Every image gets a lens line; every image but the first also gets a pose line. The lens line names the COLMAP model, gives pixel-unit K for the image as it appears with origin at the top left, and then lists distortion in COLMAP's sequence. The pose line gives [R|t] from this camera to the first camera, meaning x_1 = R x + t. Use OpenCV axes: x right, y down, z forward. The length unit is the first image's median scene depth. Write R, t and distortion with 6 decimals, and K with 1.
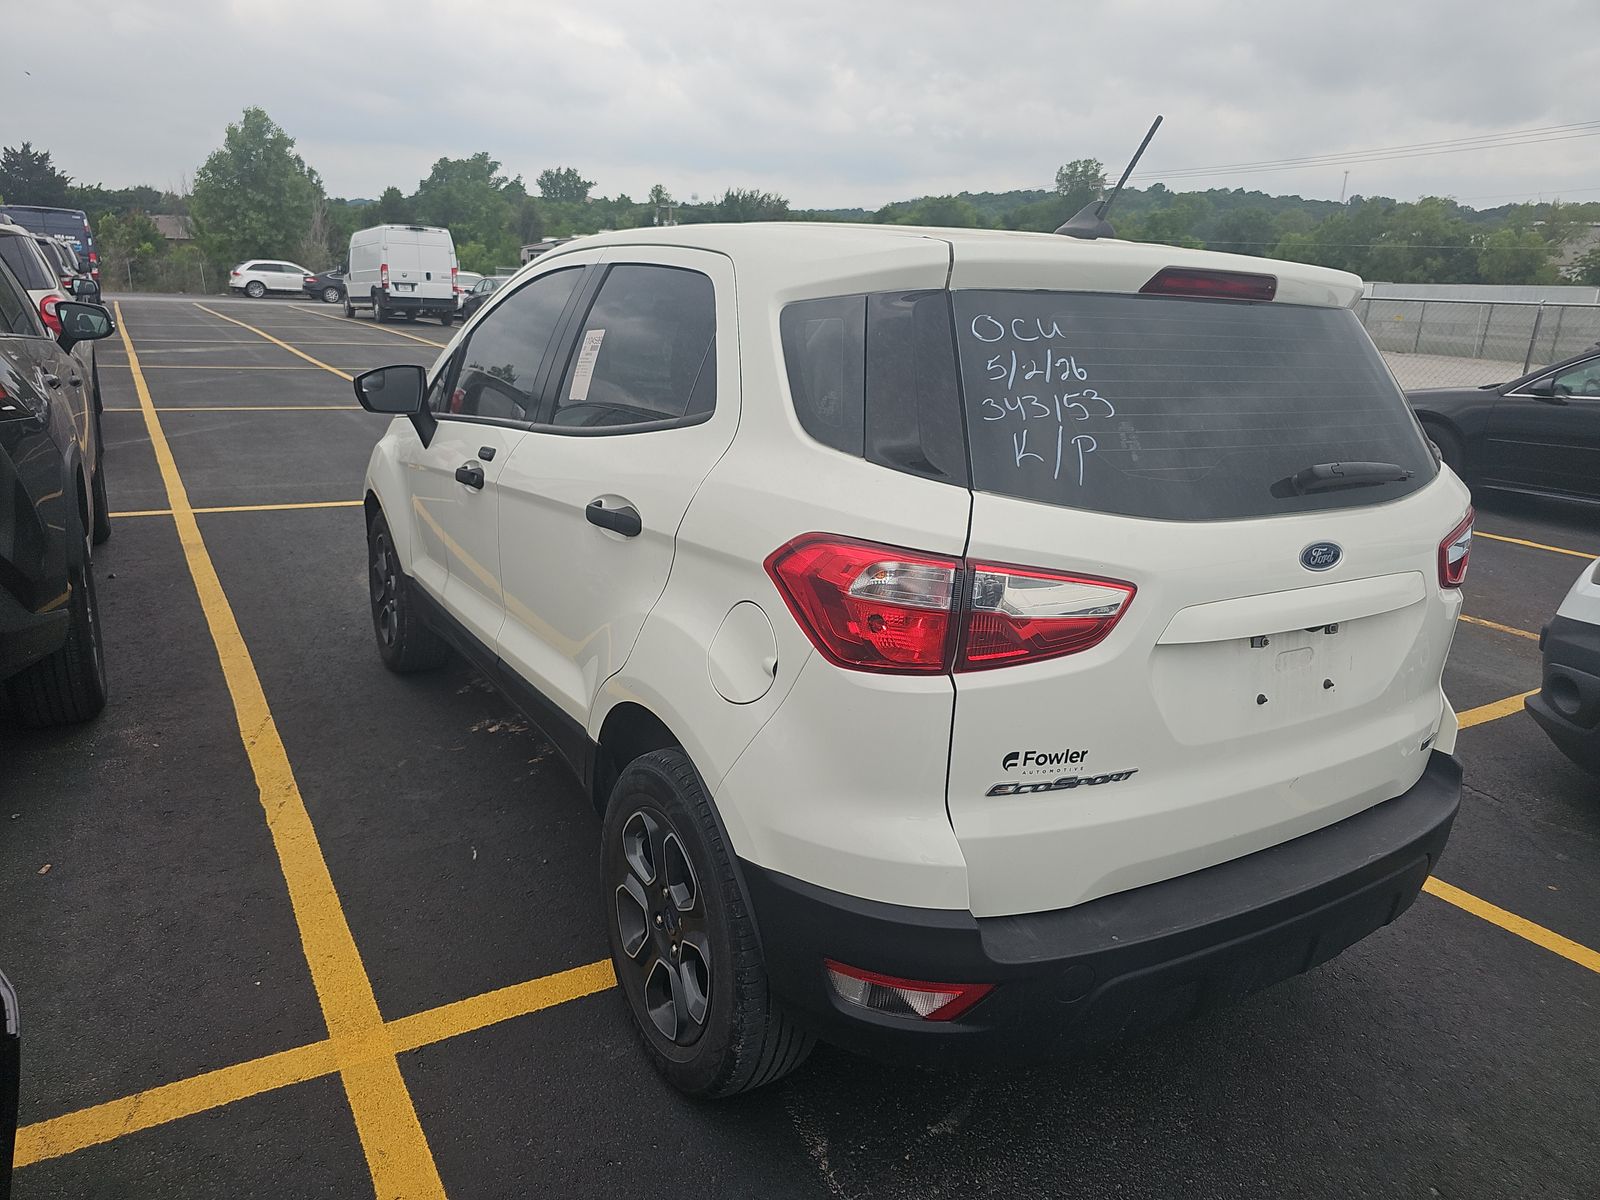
lens RADIAL K [[1089.2, 0, 789.4], [0, 1089.2, 582.5], [0, 0, 1]] dist [0.034600, -0.026700]
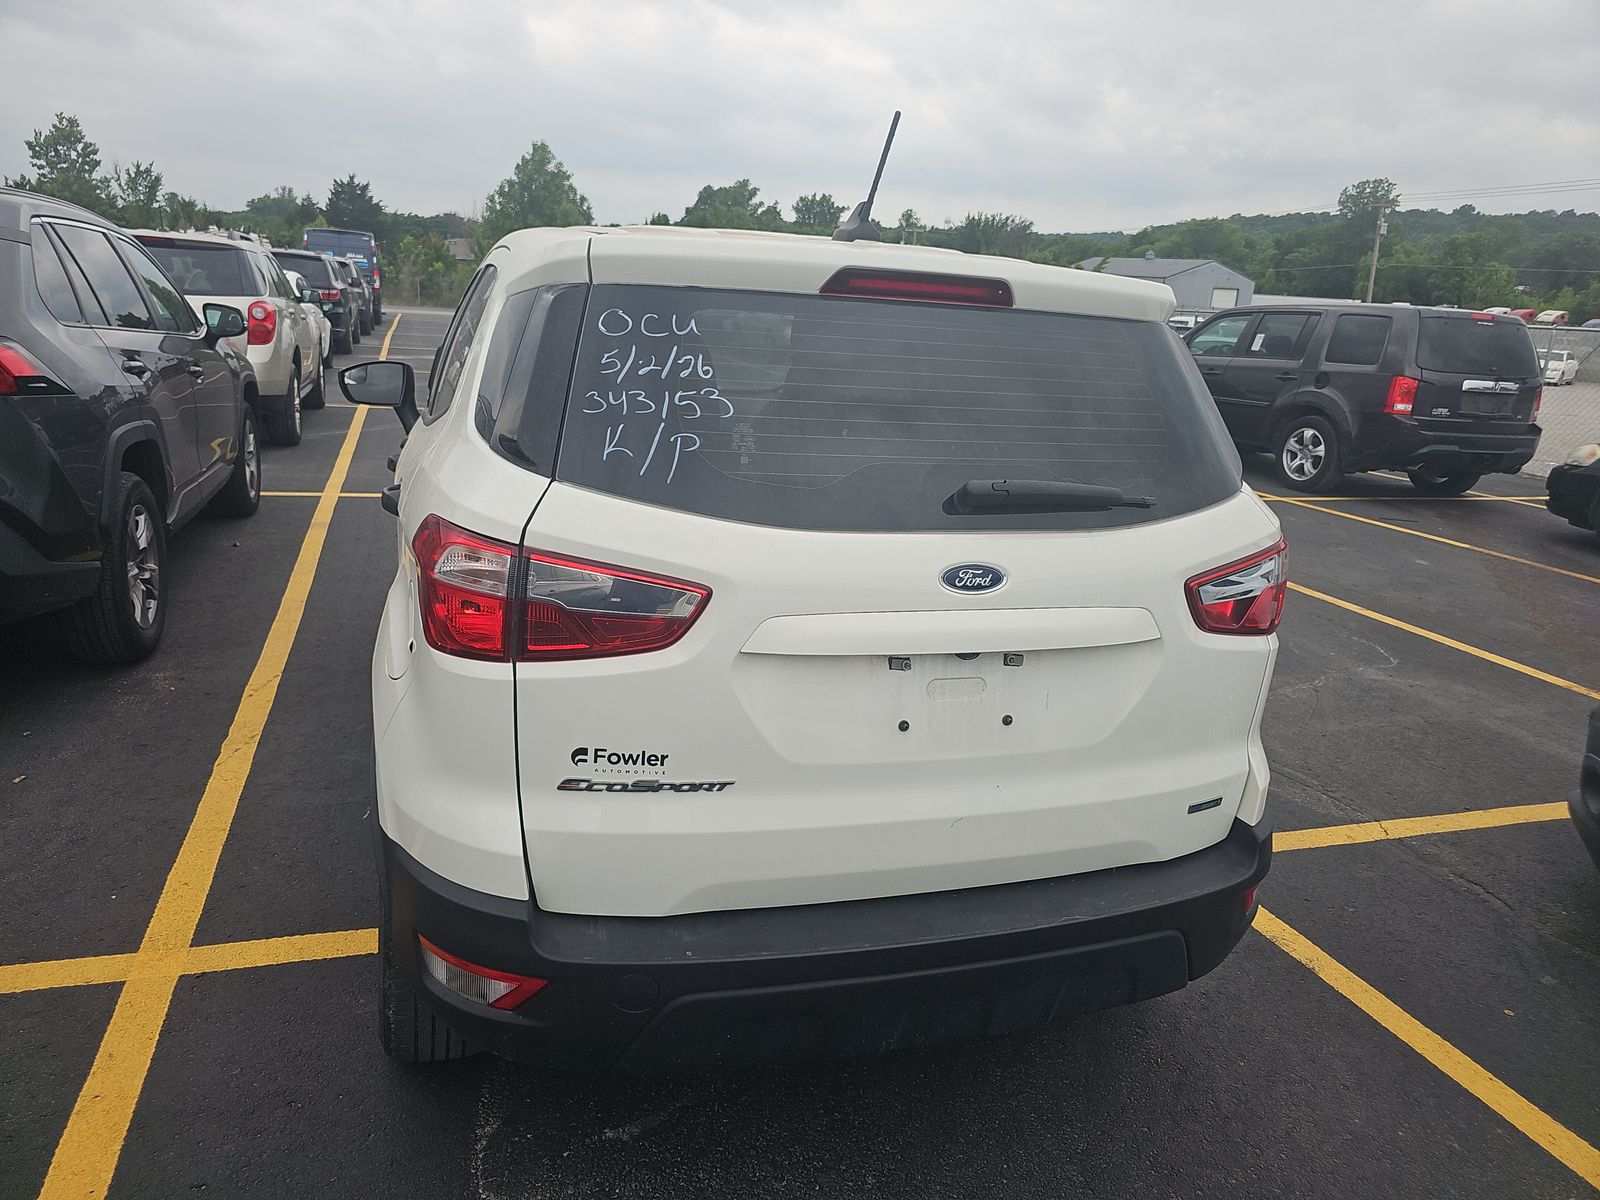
lens RADIAL K [[1089.2, 0, 774.4], [0, 1089.2, 585.4], [0, 0, 1]] dist [0.034600, -0.026700]
pose [[0.970536, 0.076057, -0.228637, 0.467611], [-0.080121, 0.996749, -0.008530, 0.002624], [0.227245, 0.026598, 0.973474, 0.057474]]
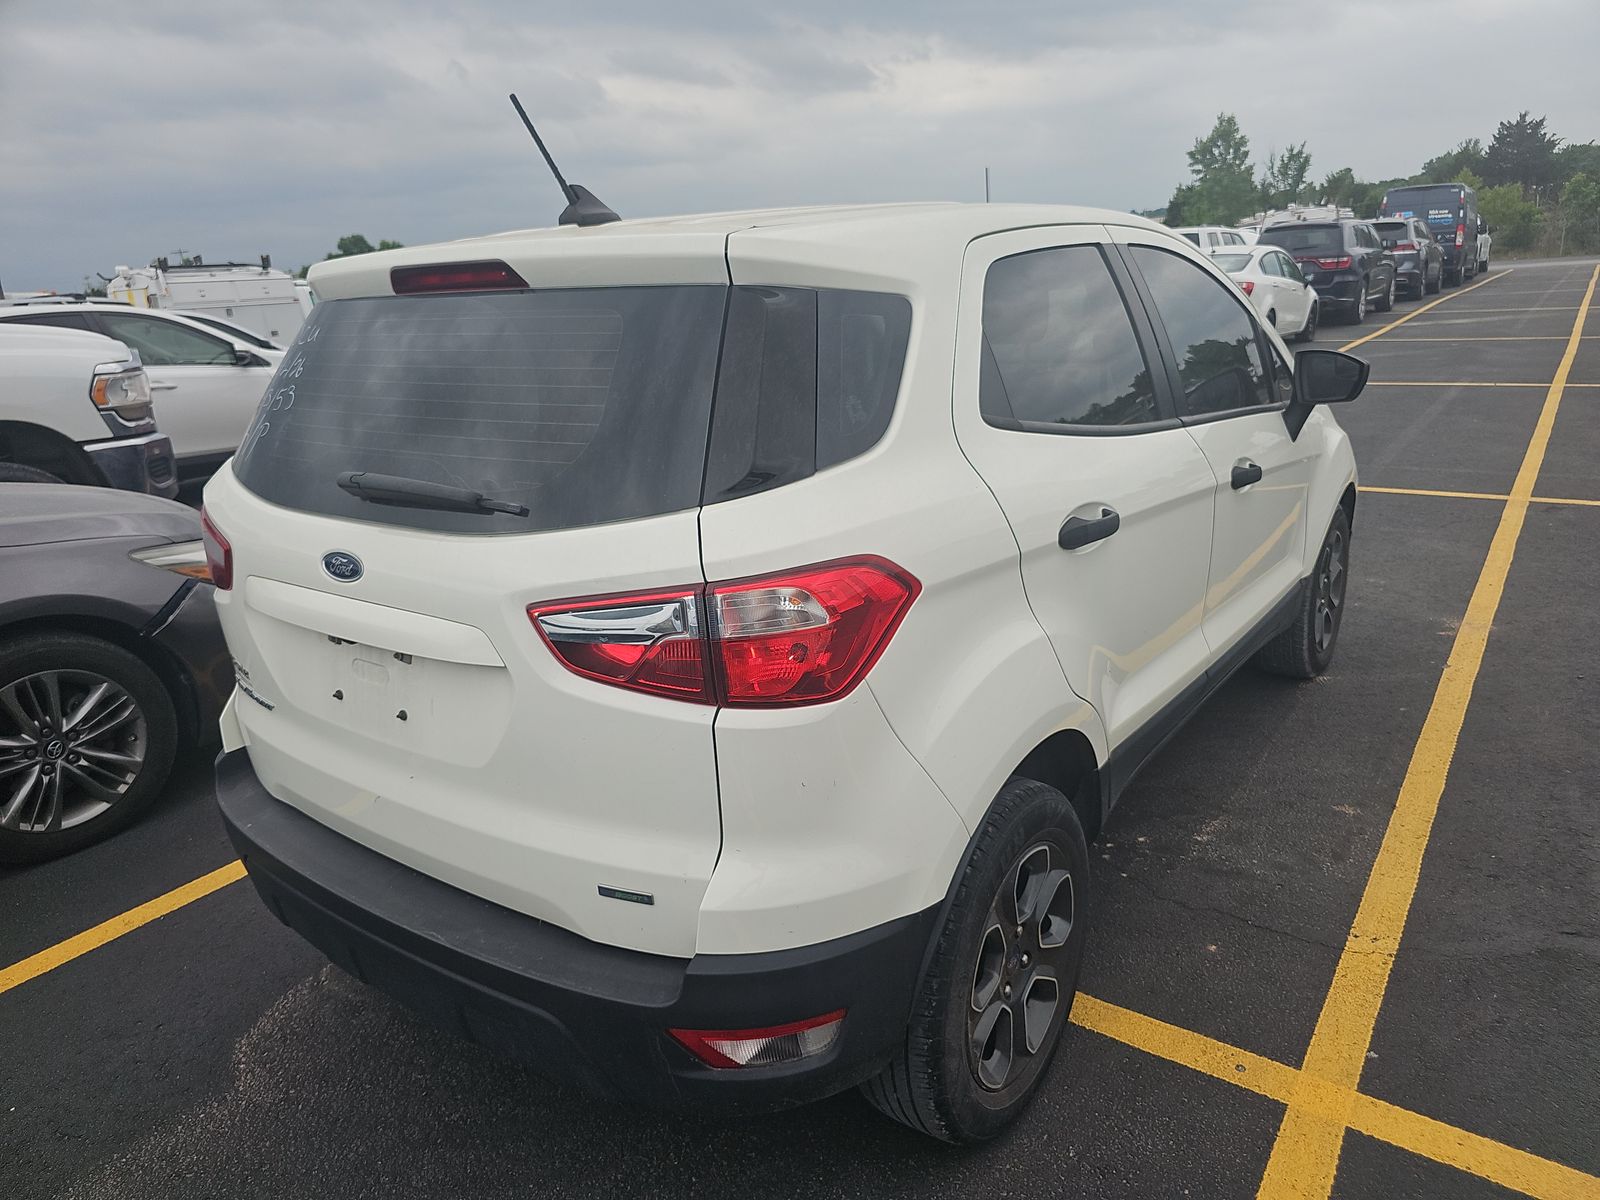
lens RADIAL K [[1089.2, 0, 802.7], [0, 1089.2, 609.4], [0, 0, 1]] dist [0.034600, -0.026700]
pose [[0.366049, 0.211245, -0.906302, 1.327755], [-0.165636, 0.973134, 0.159923, -0.182732], [0.915736, 0.091576, 0.391204, 0.875504]]
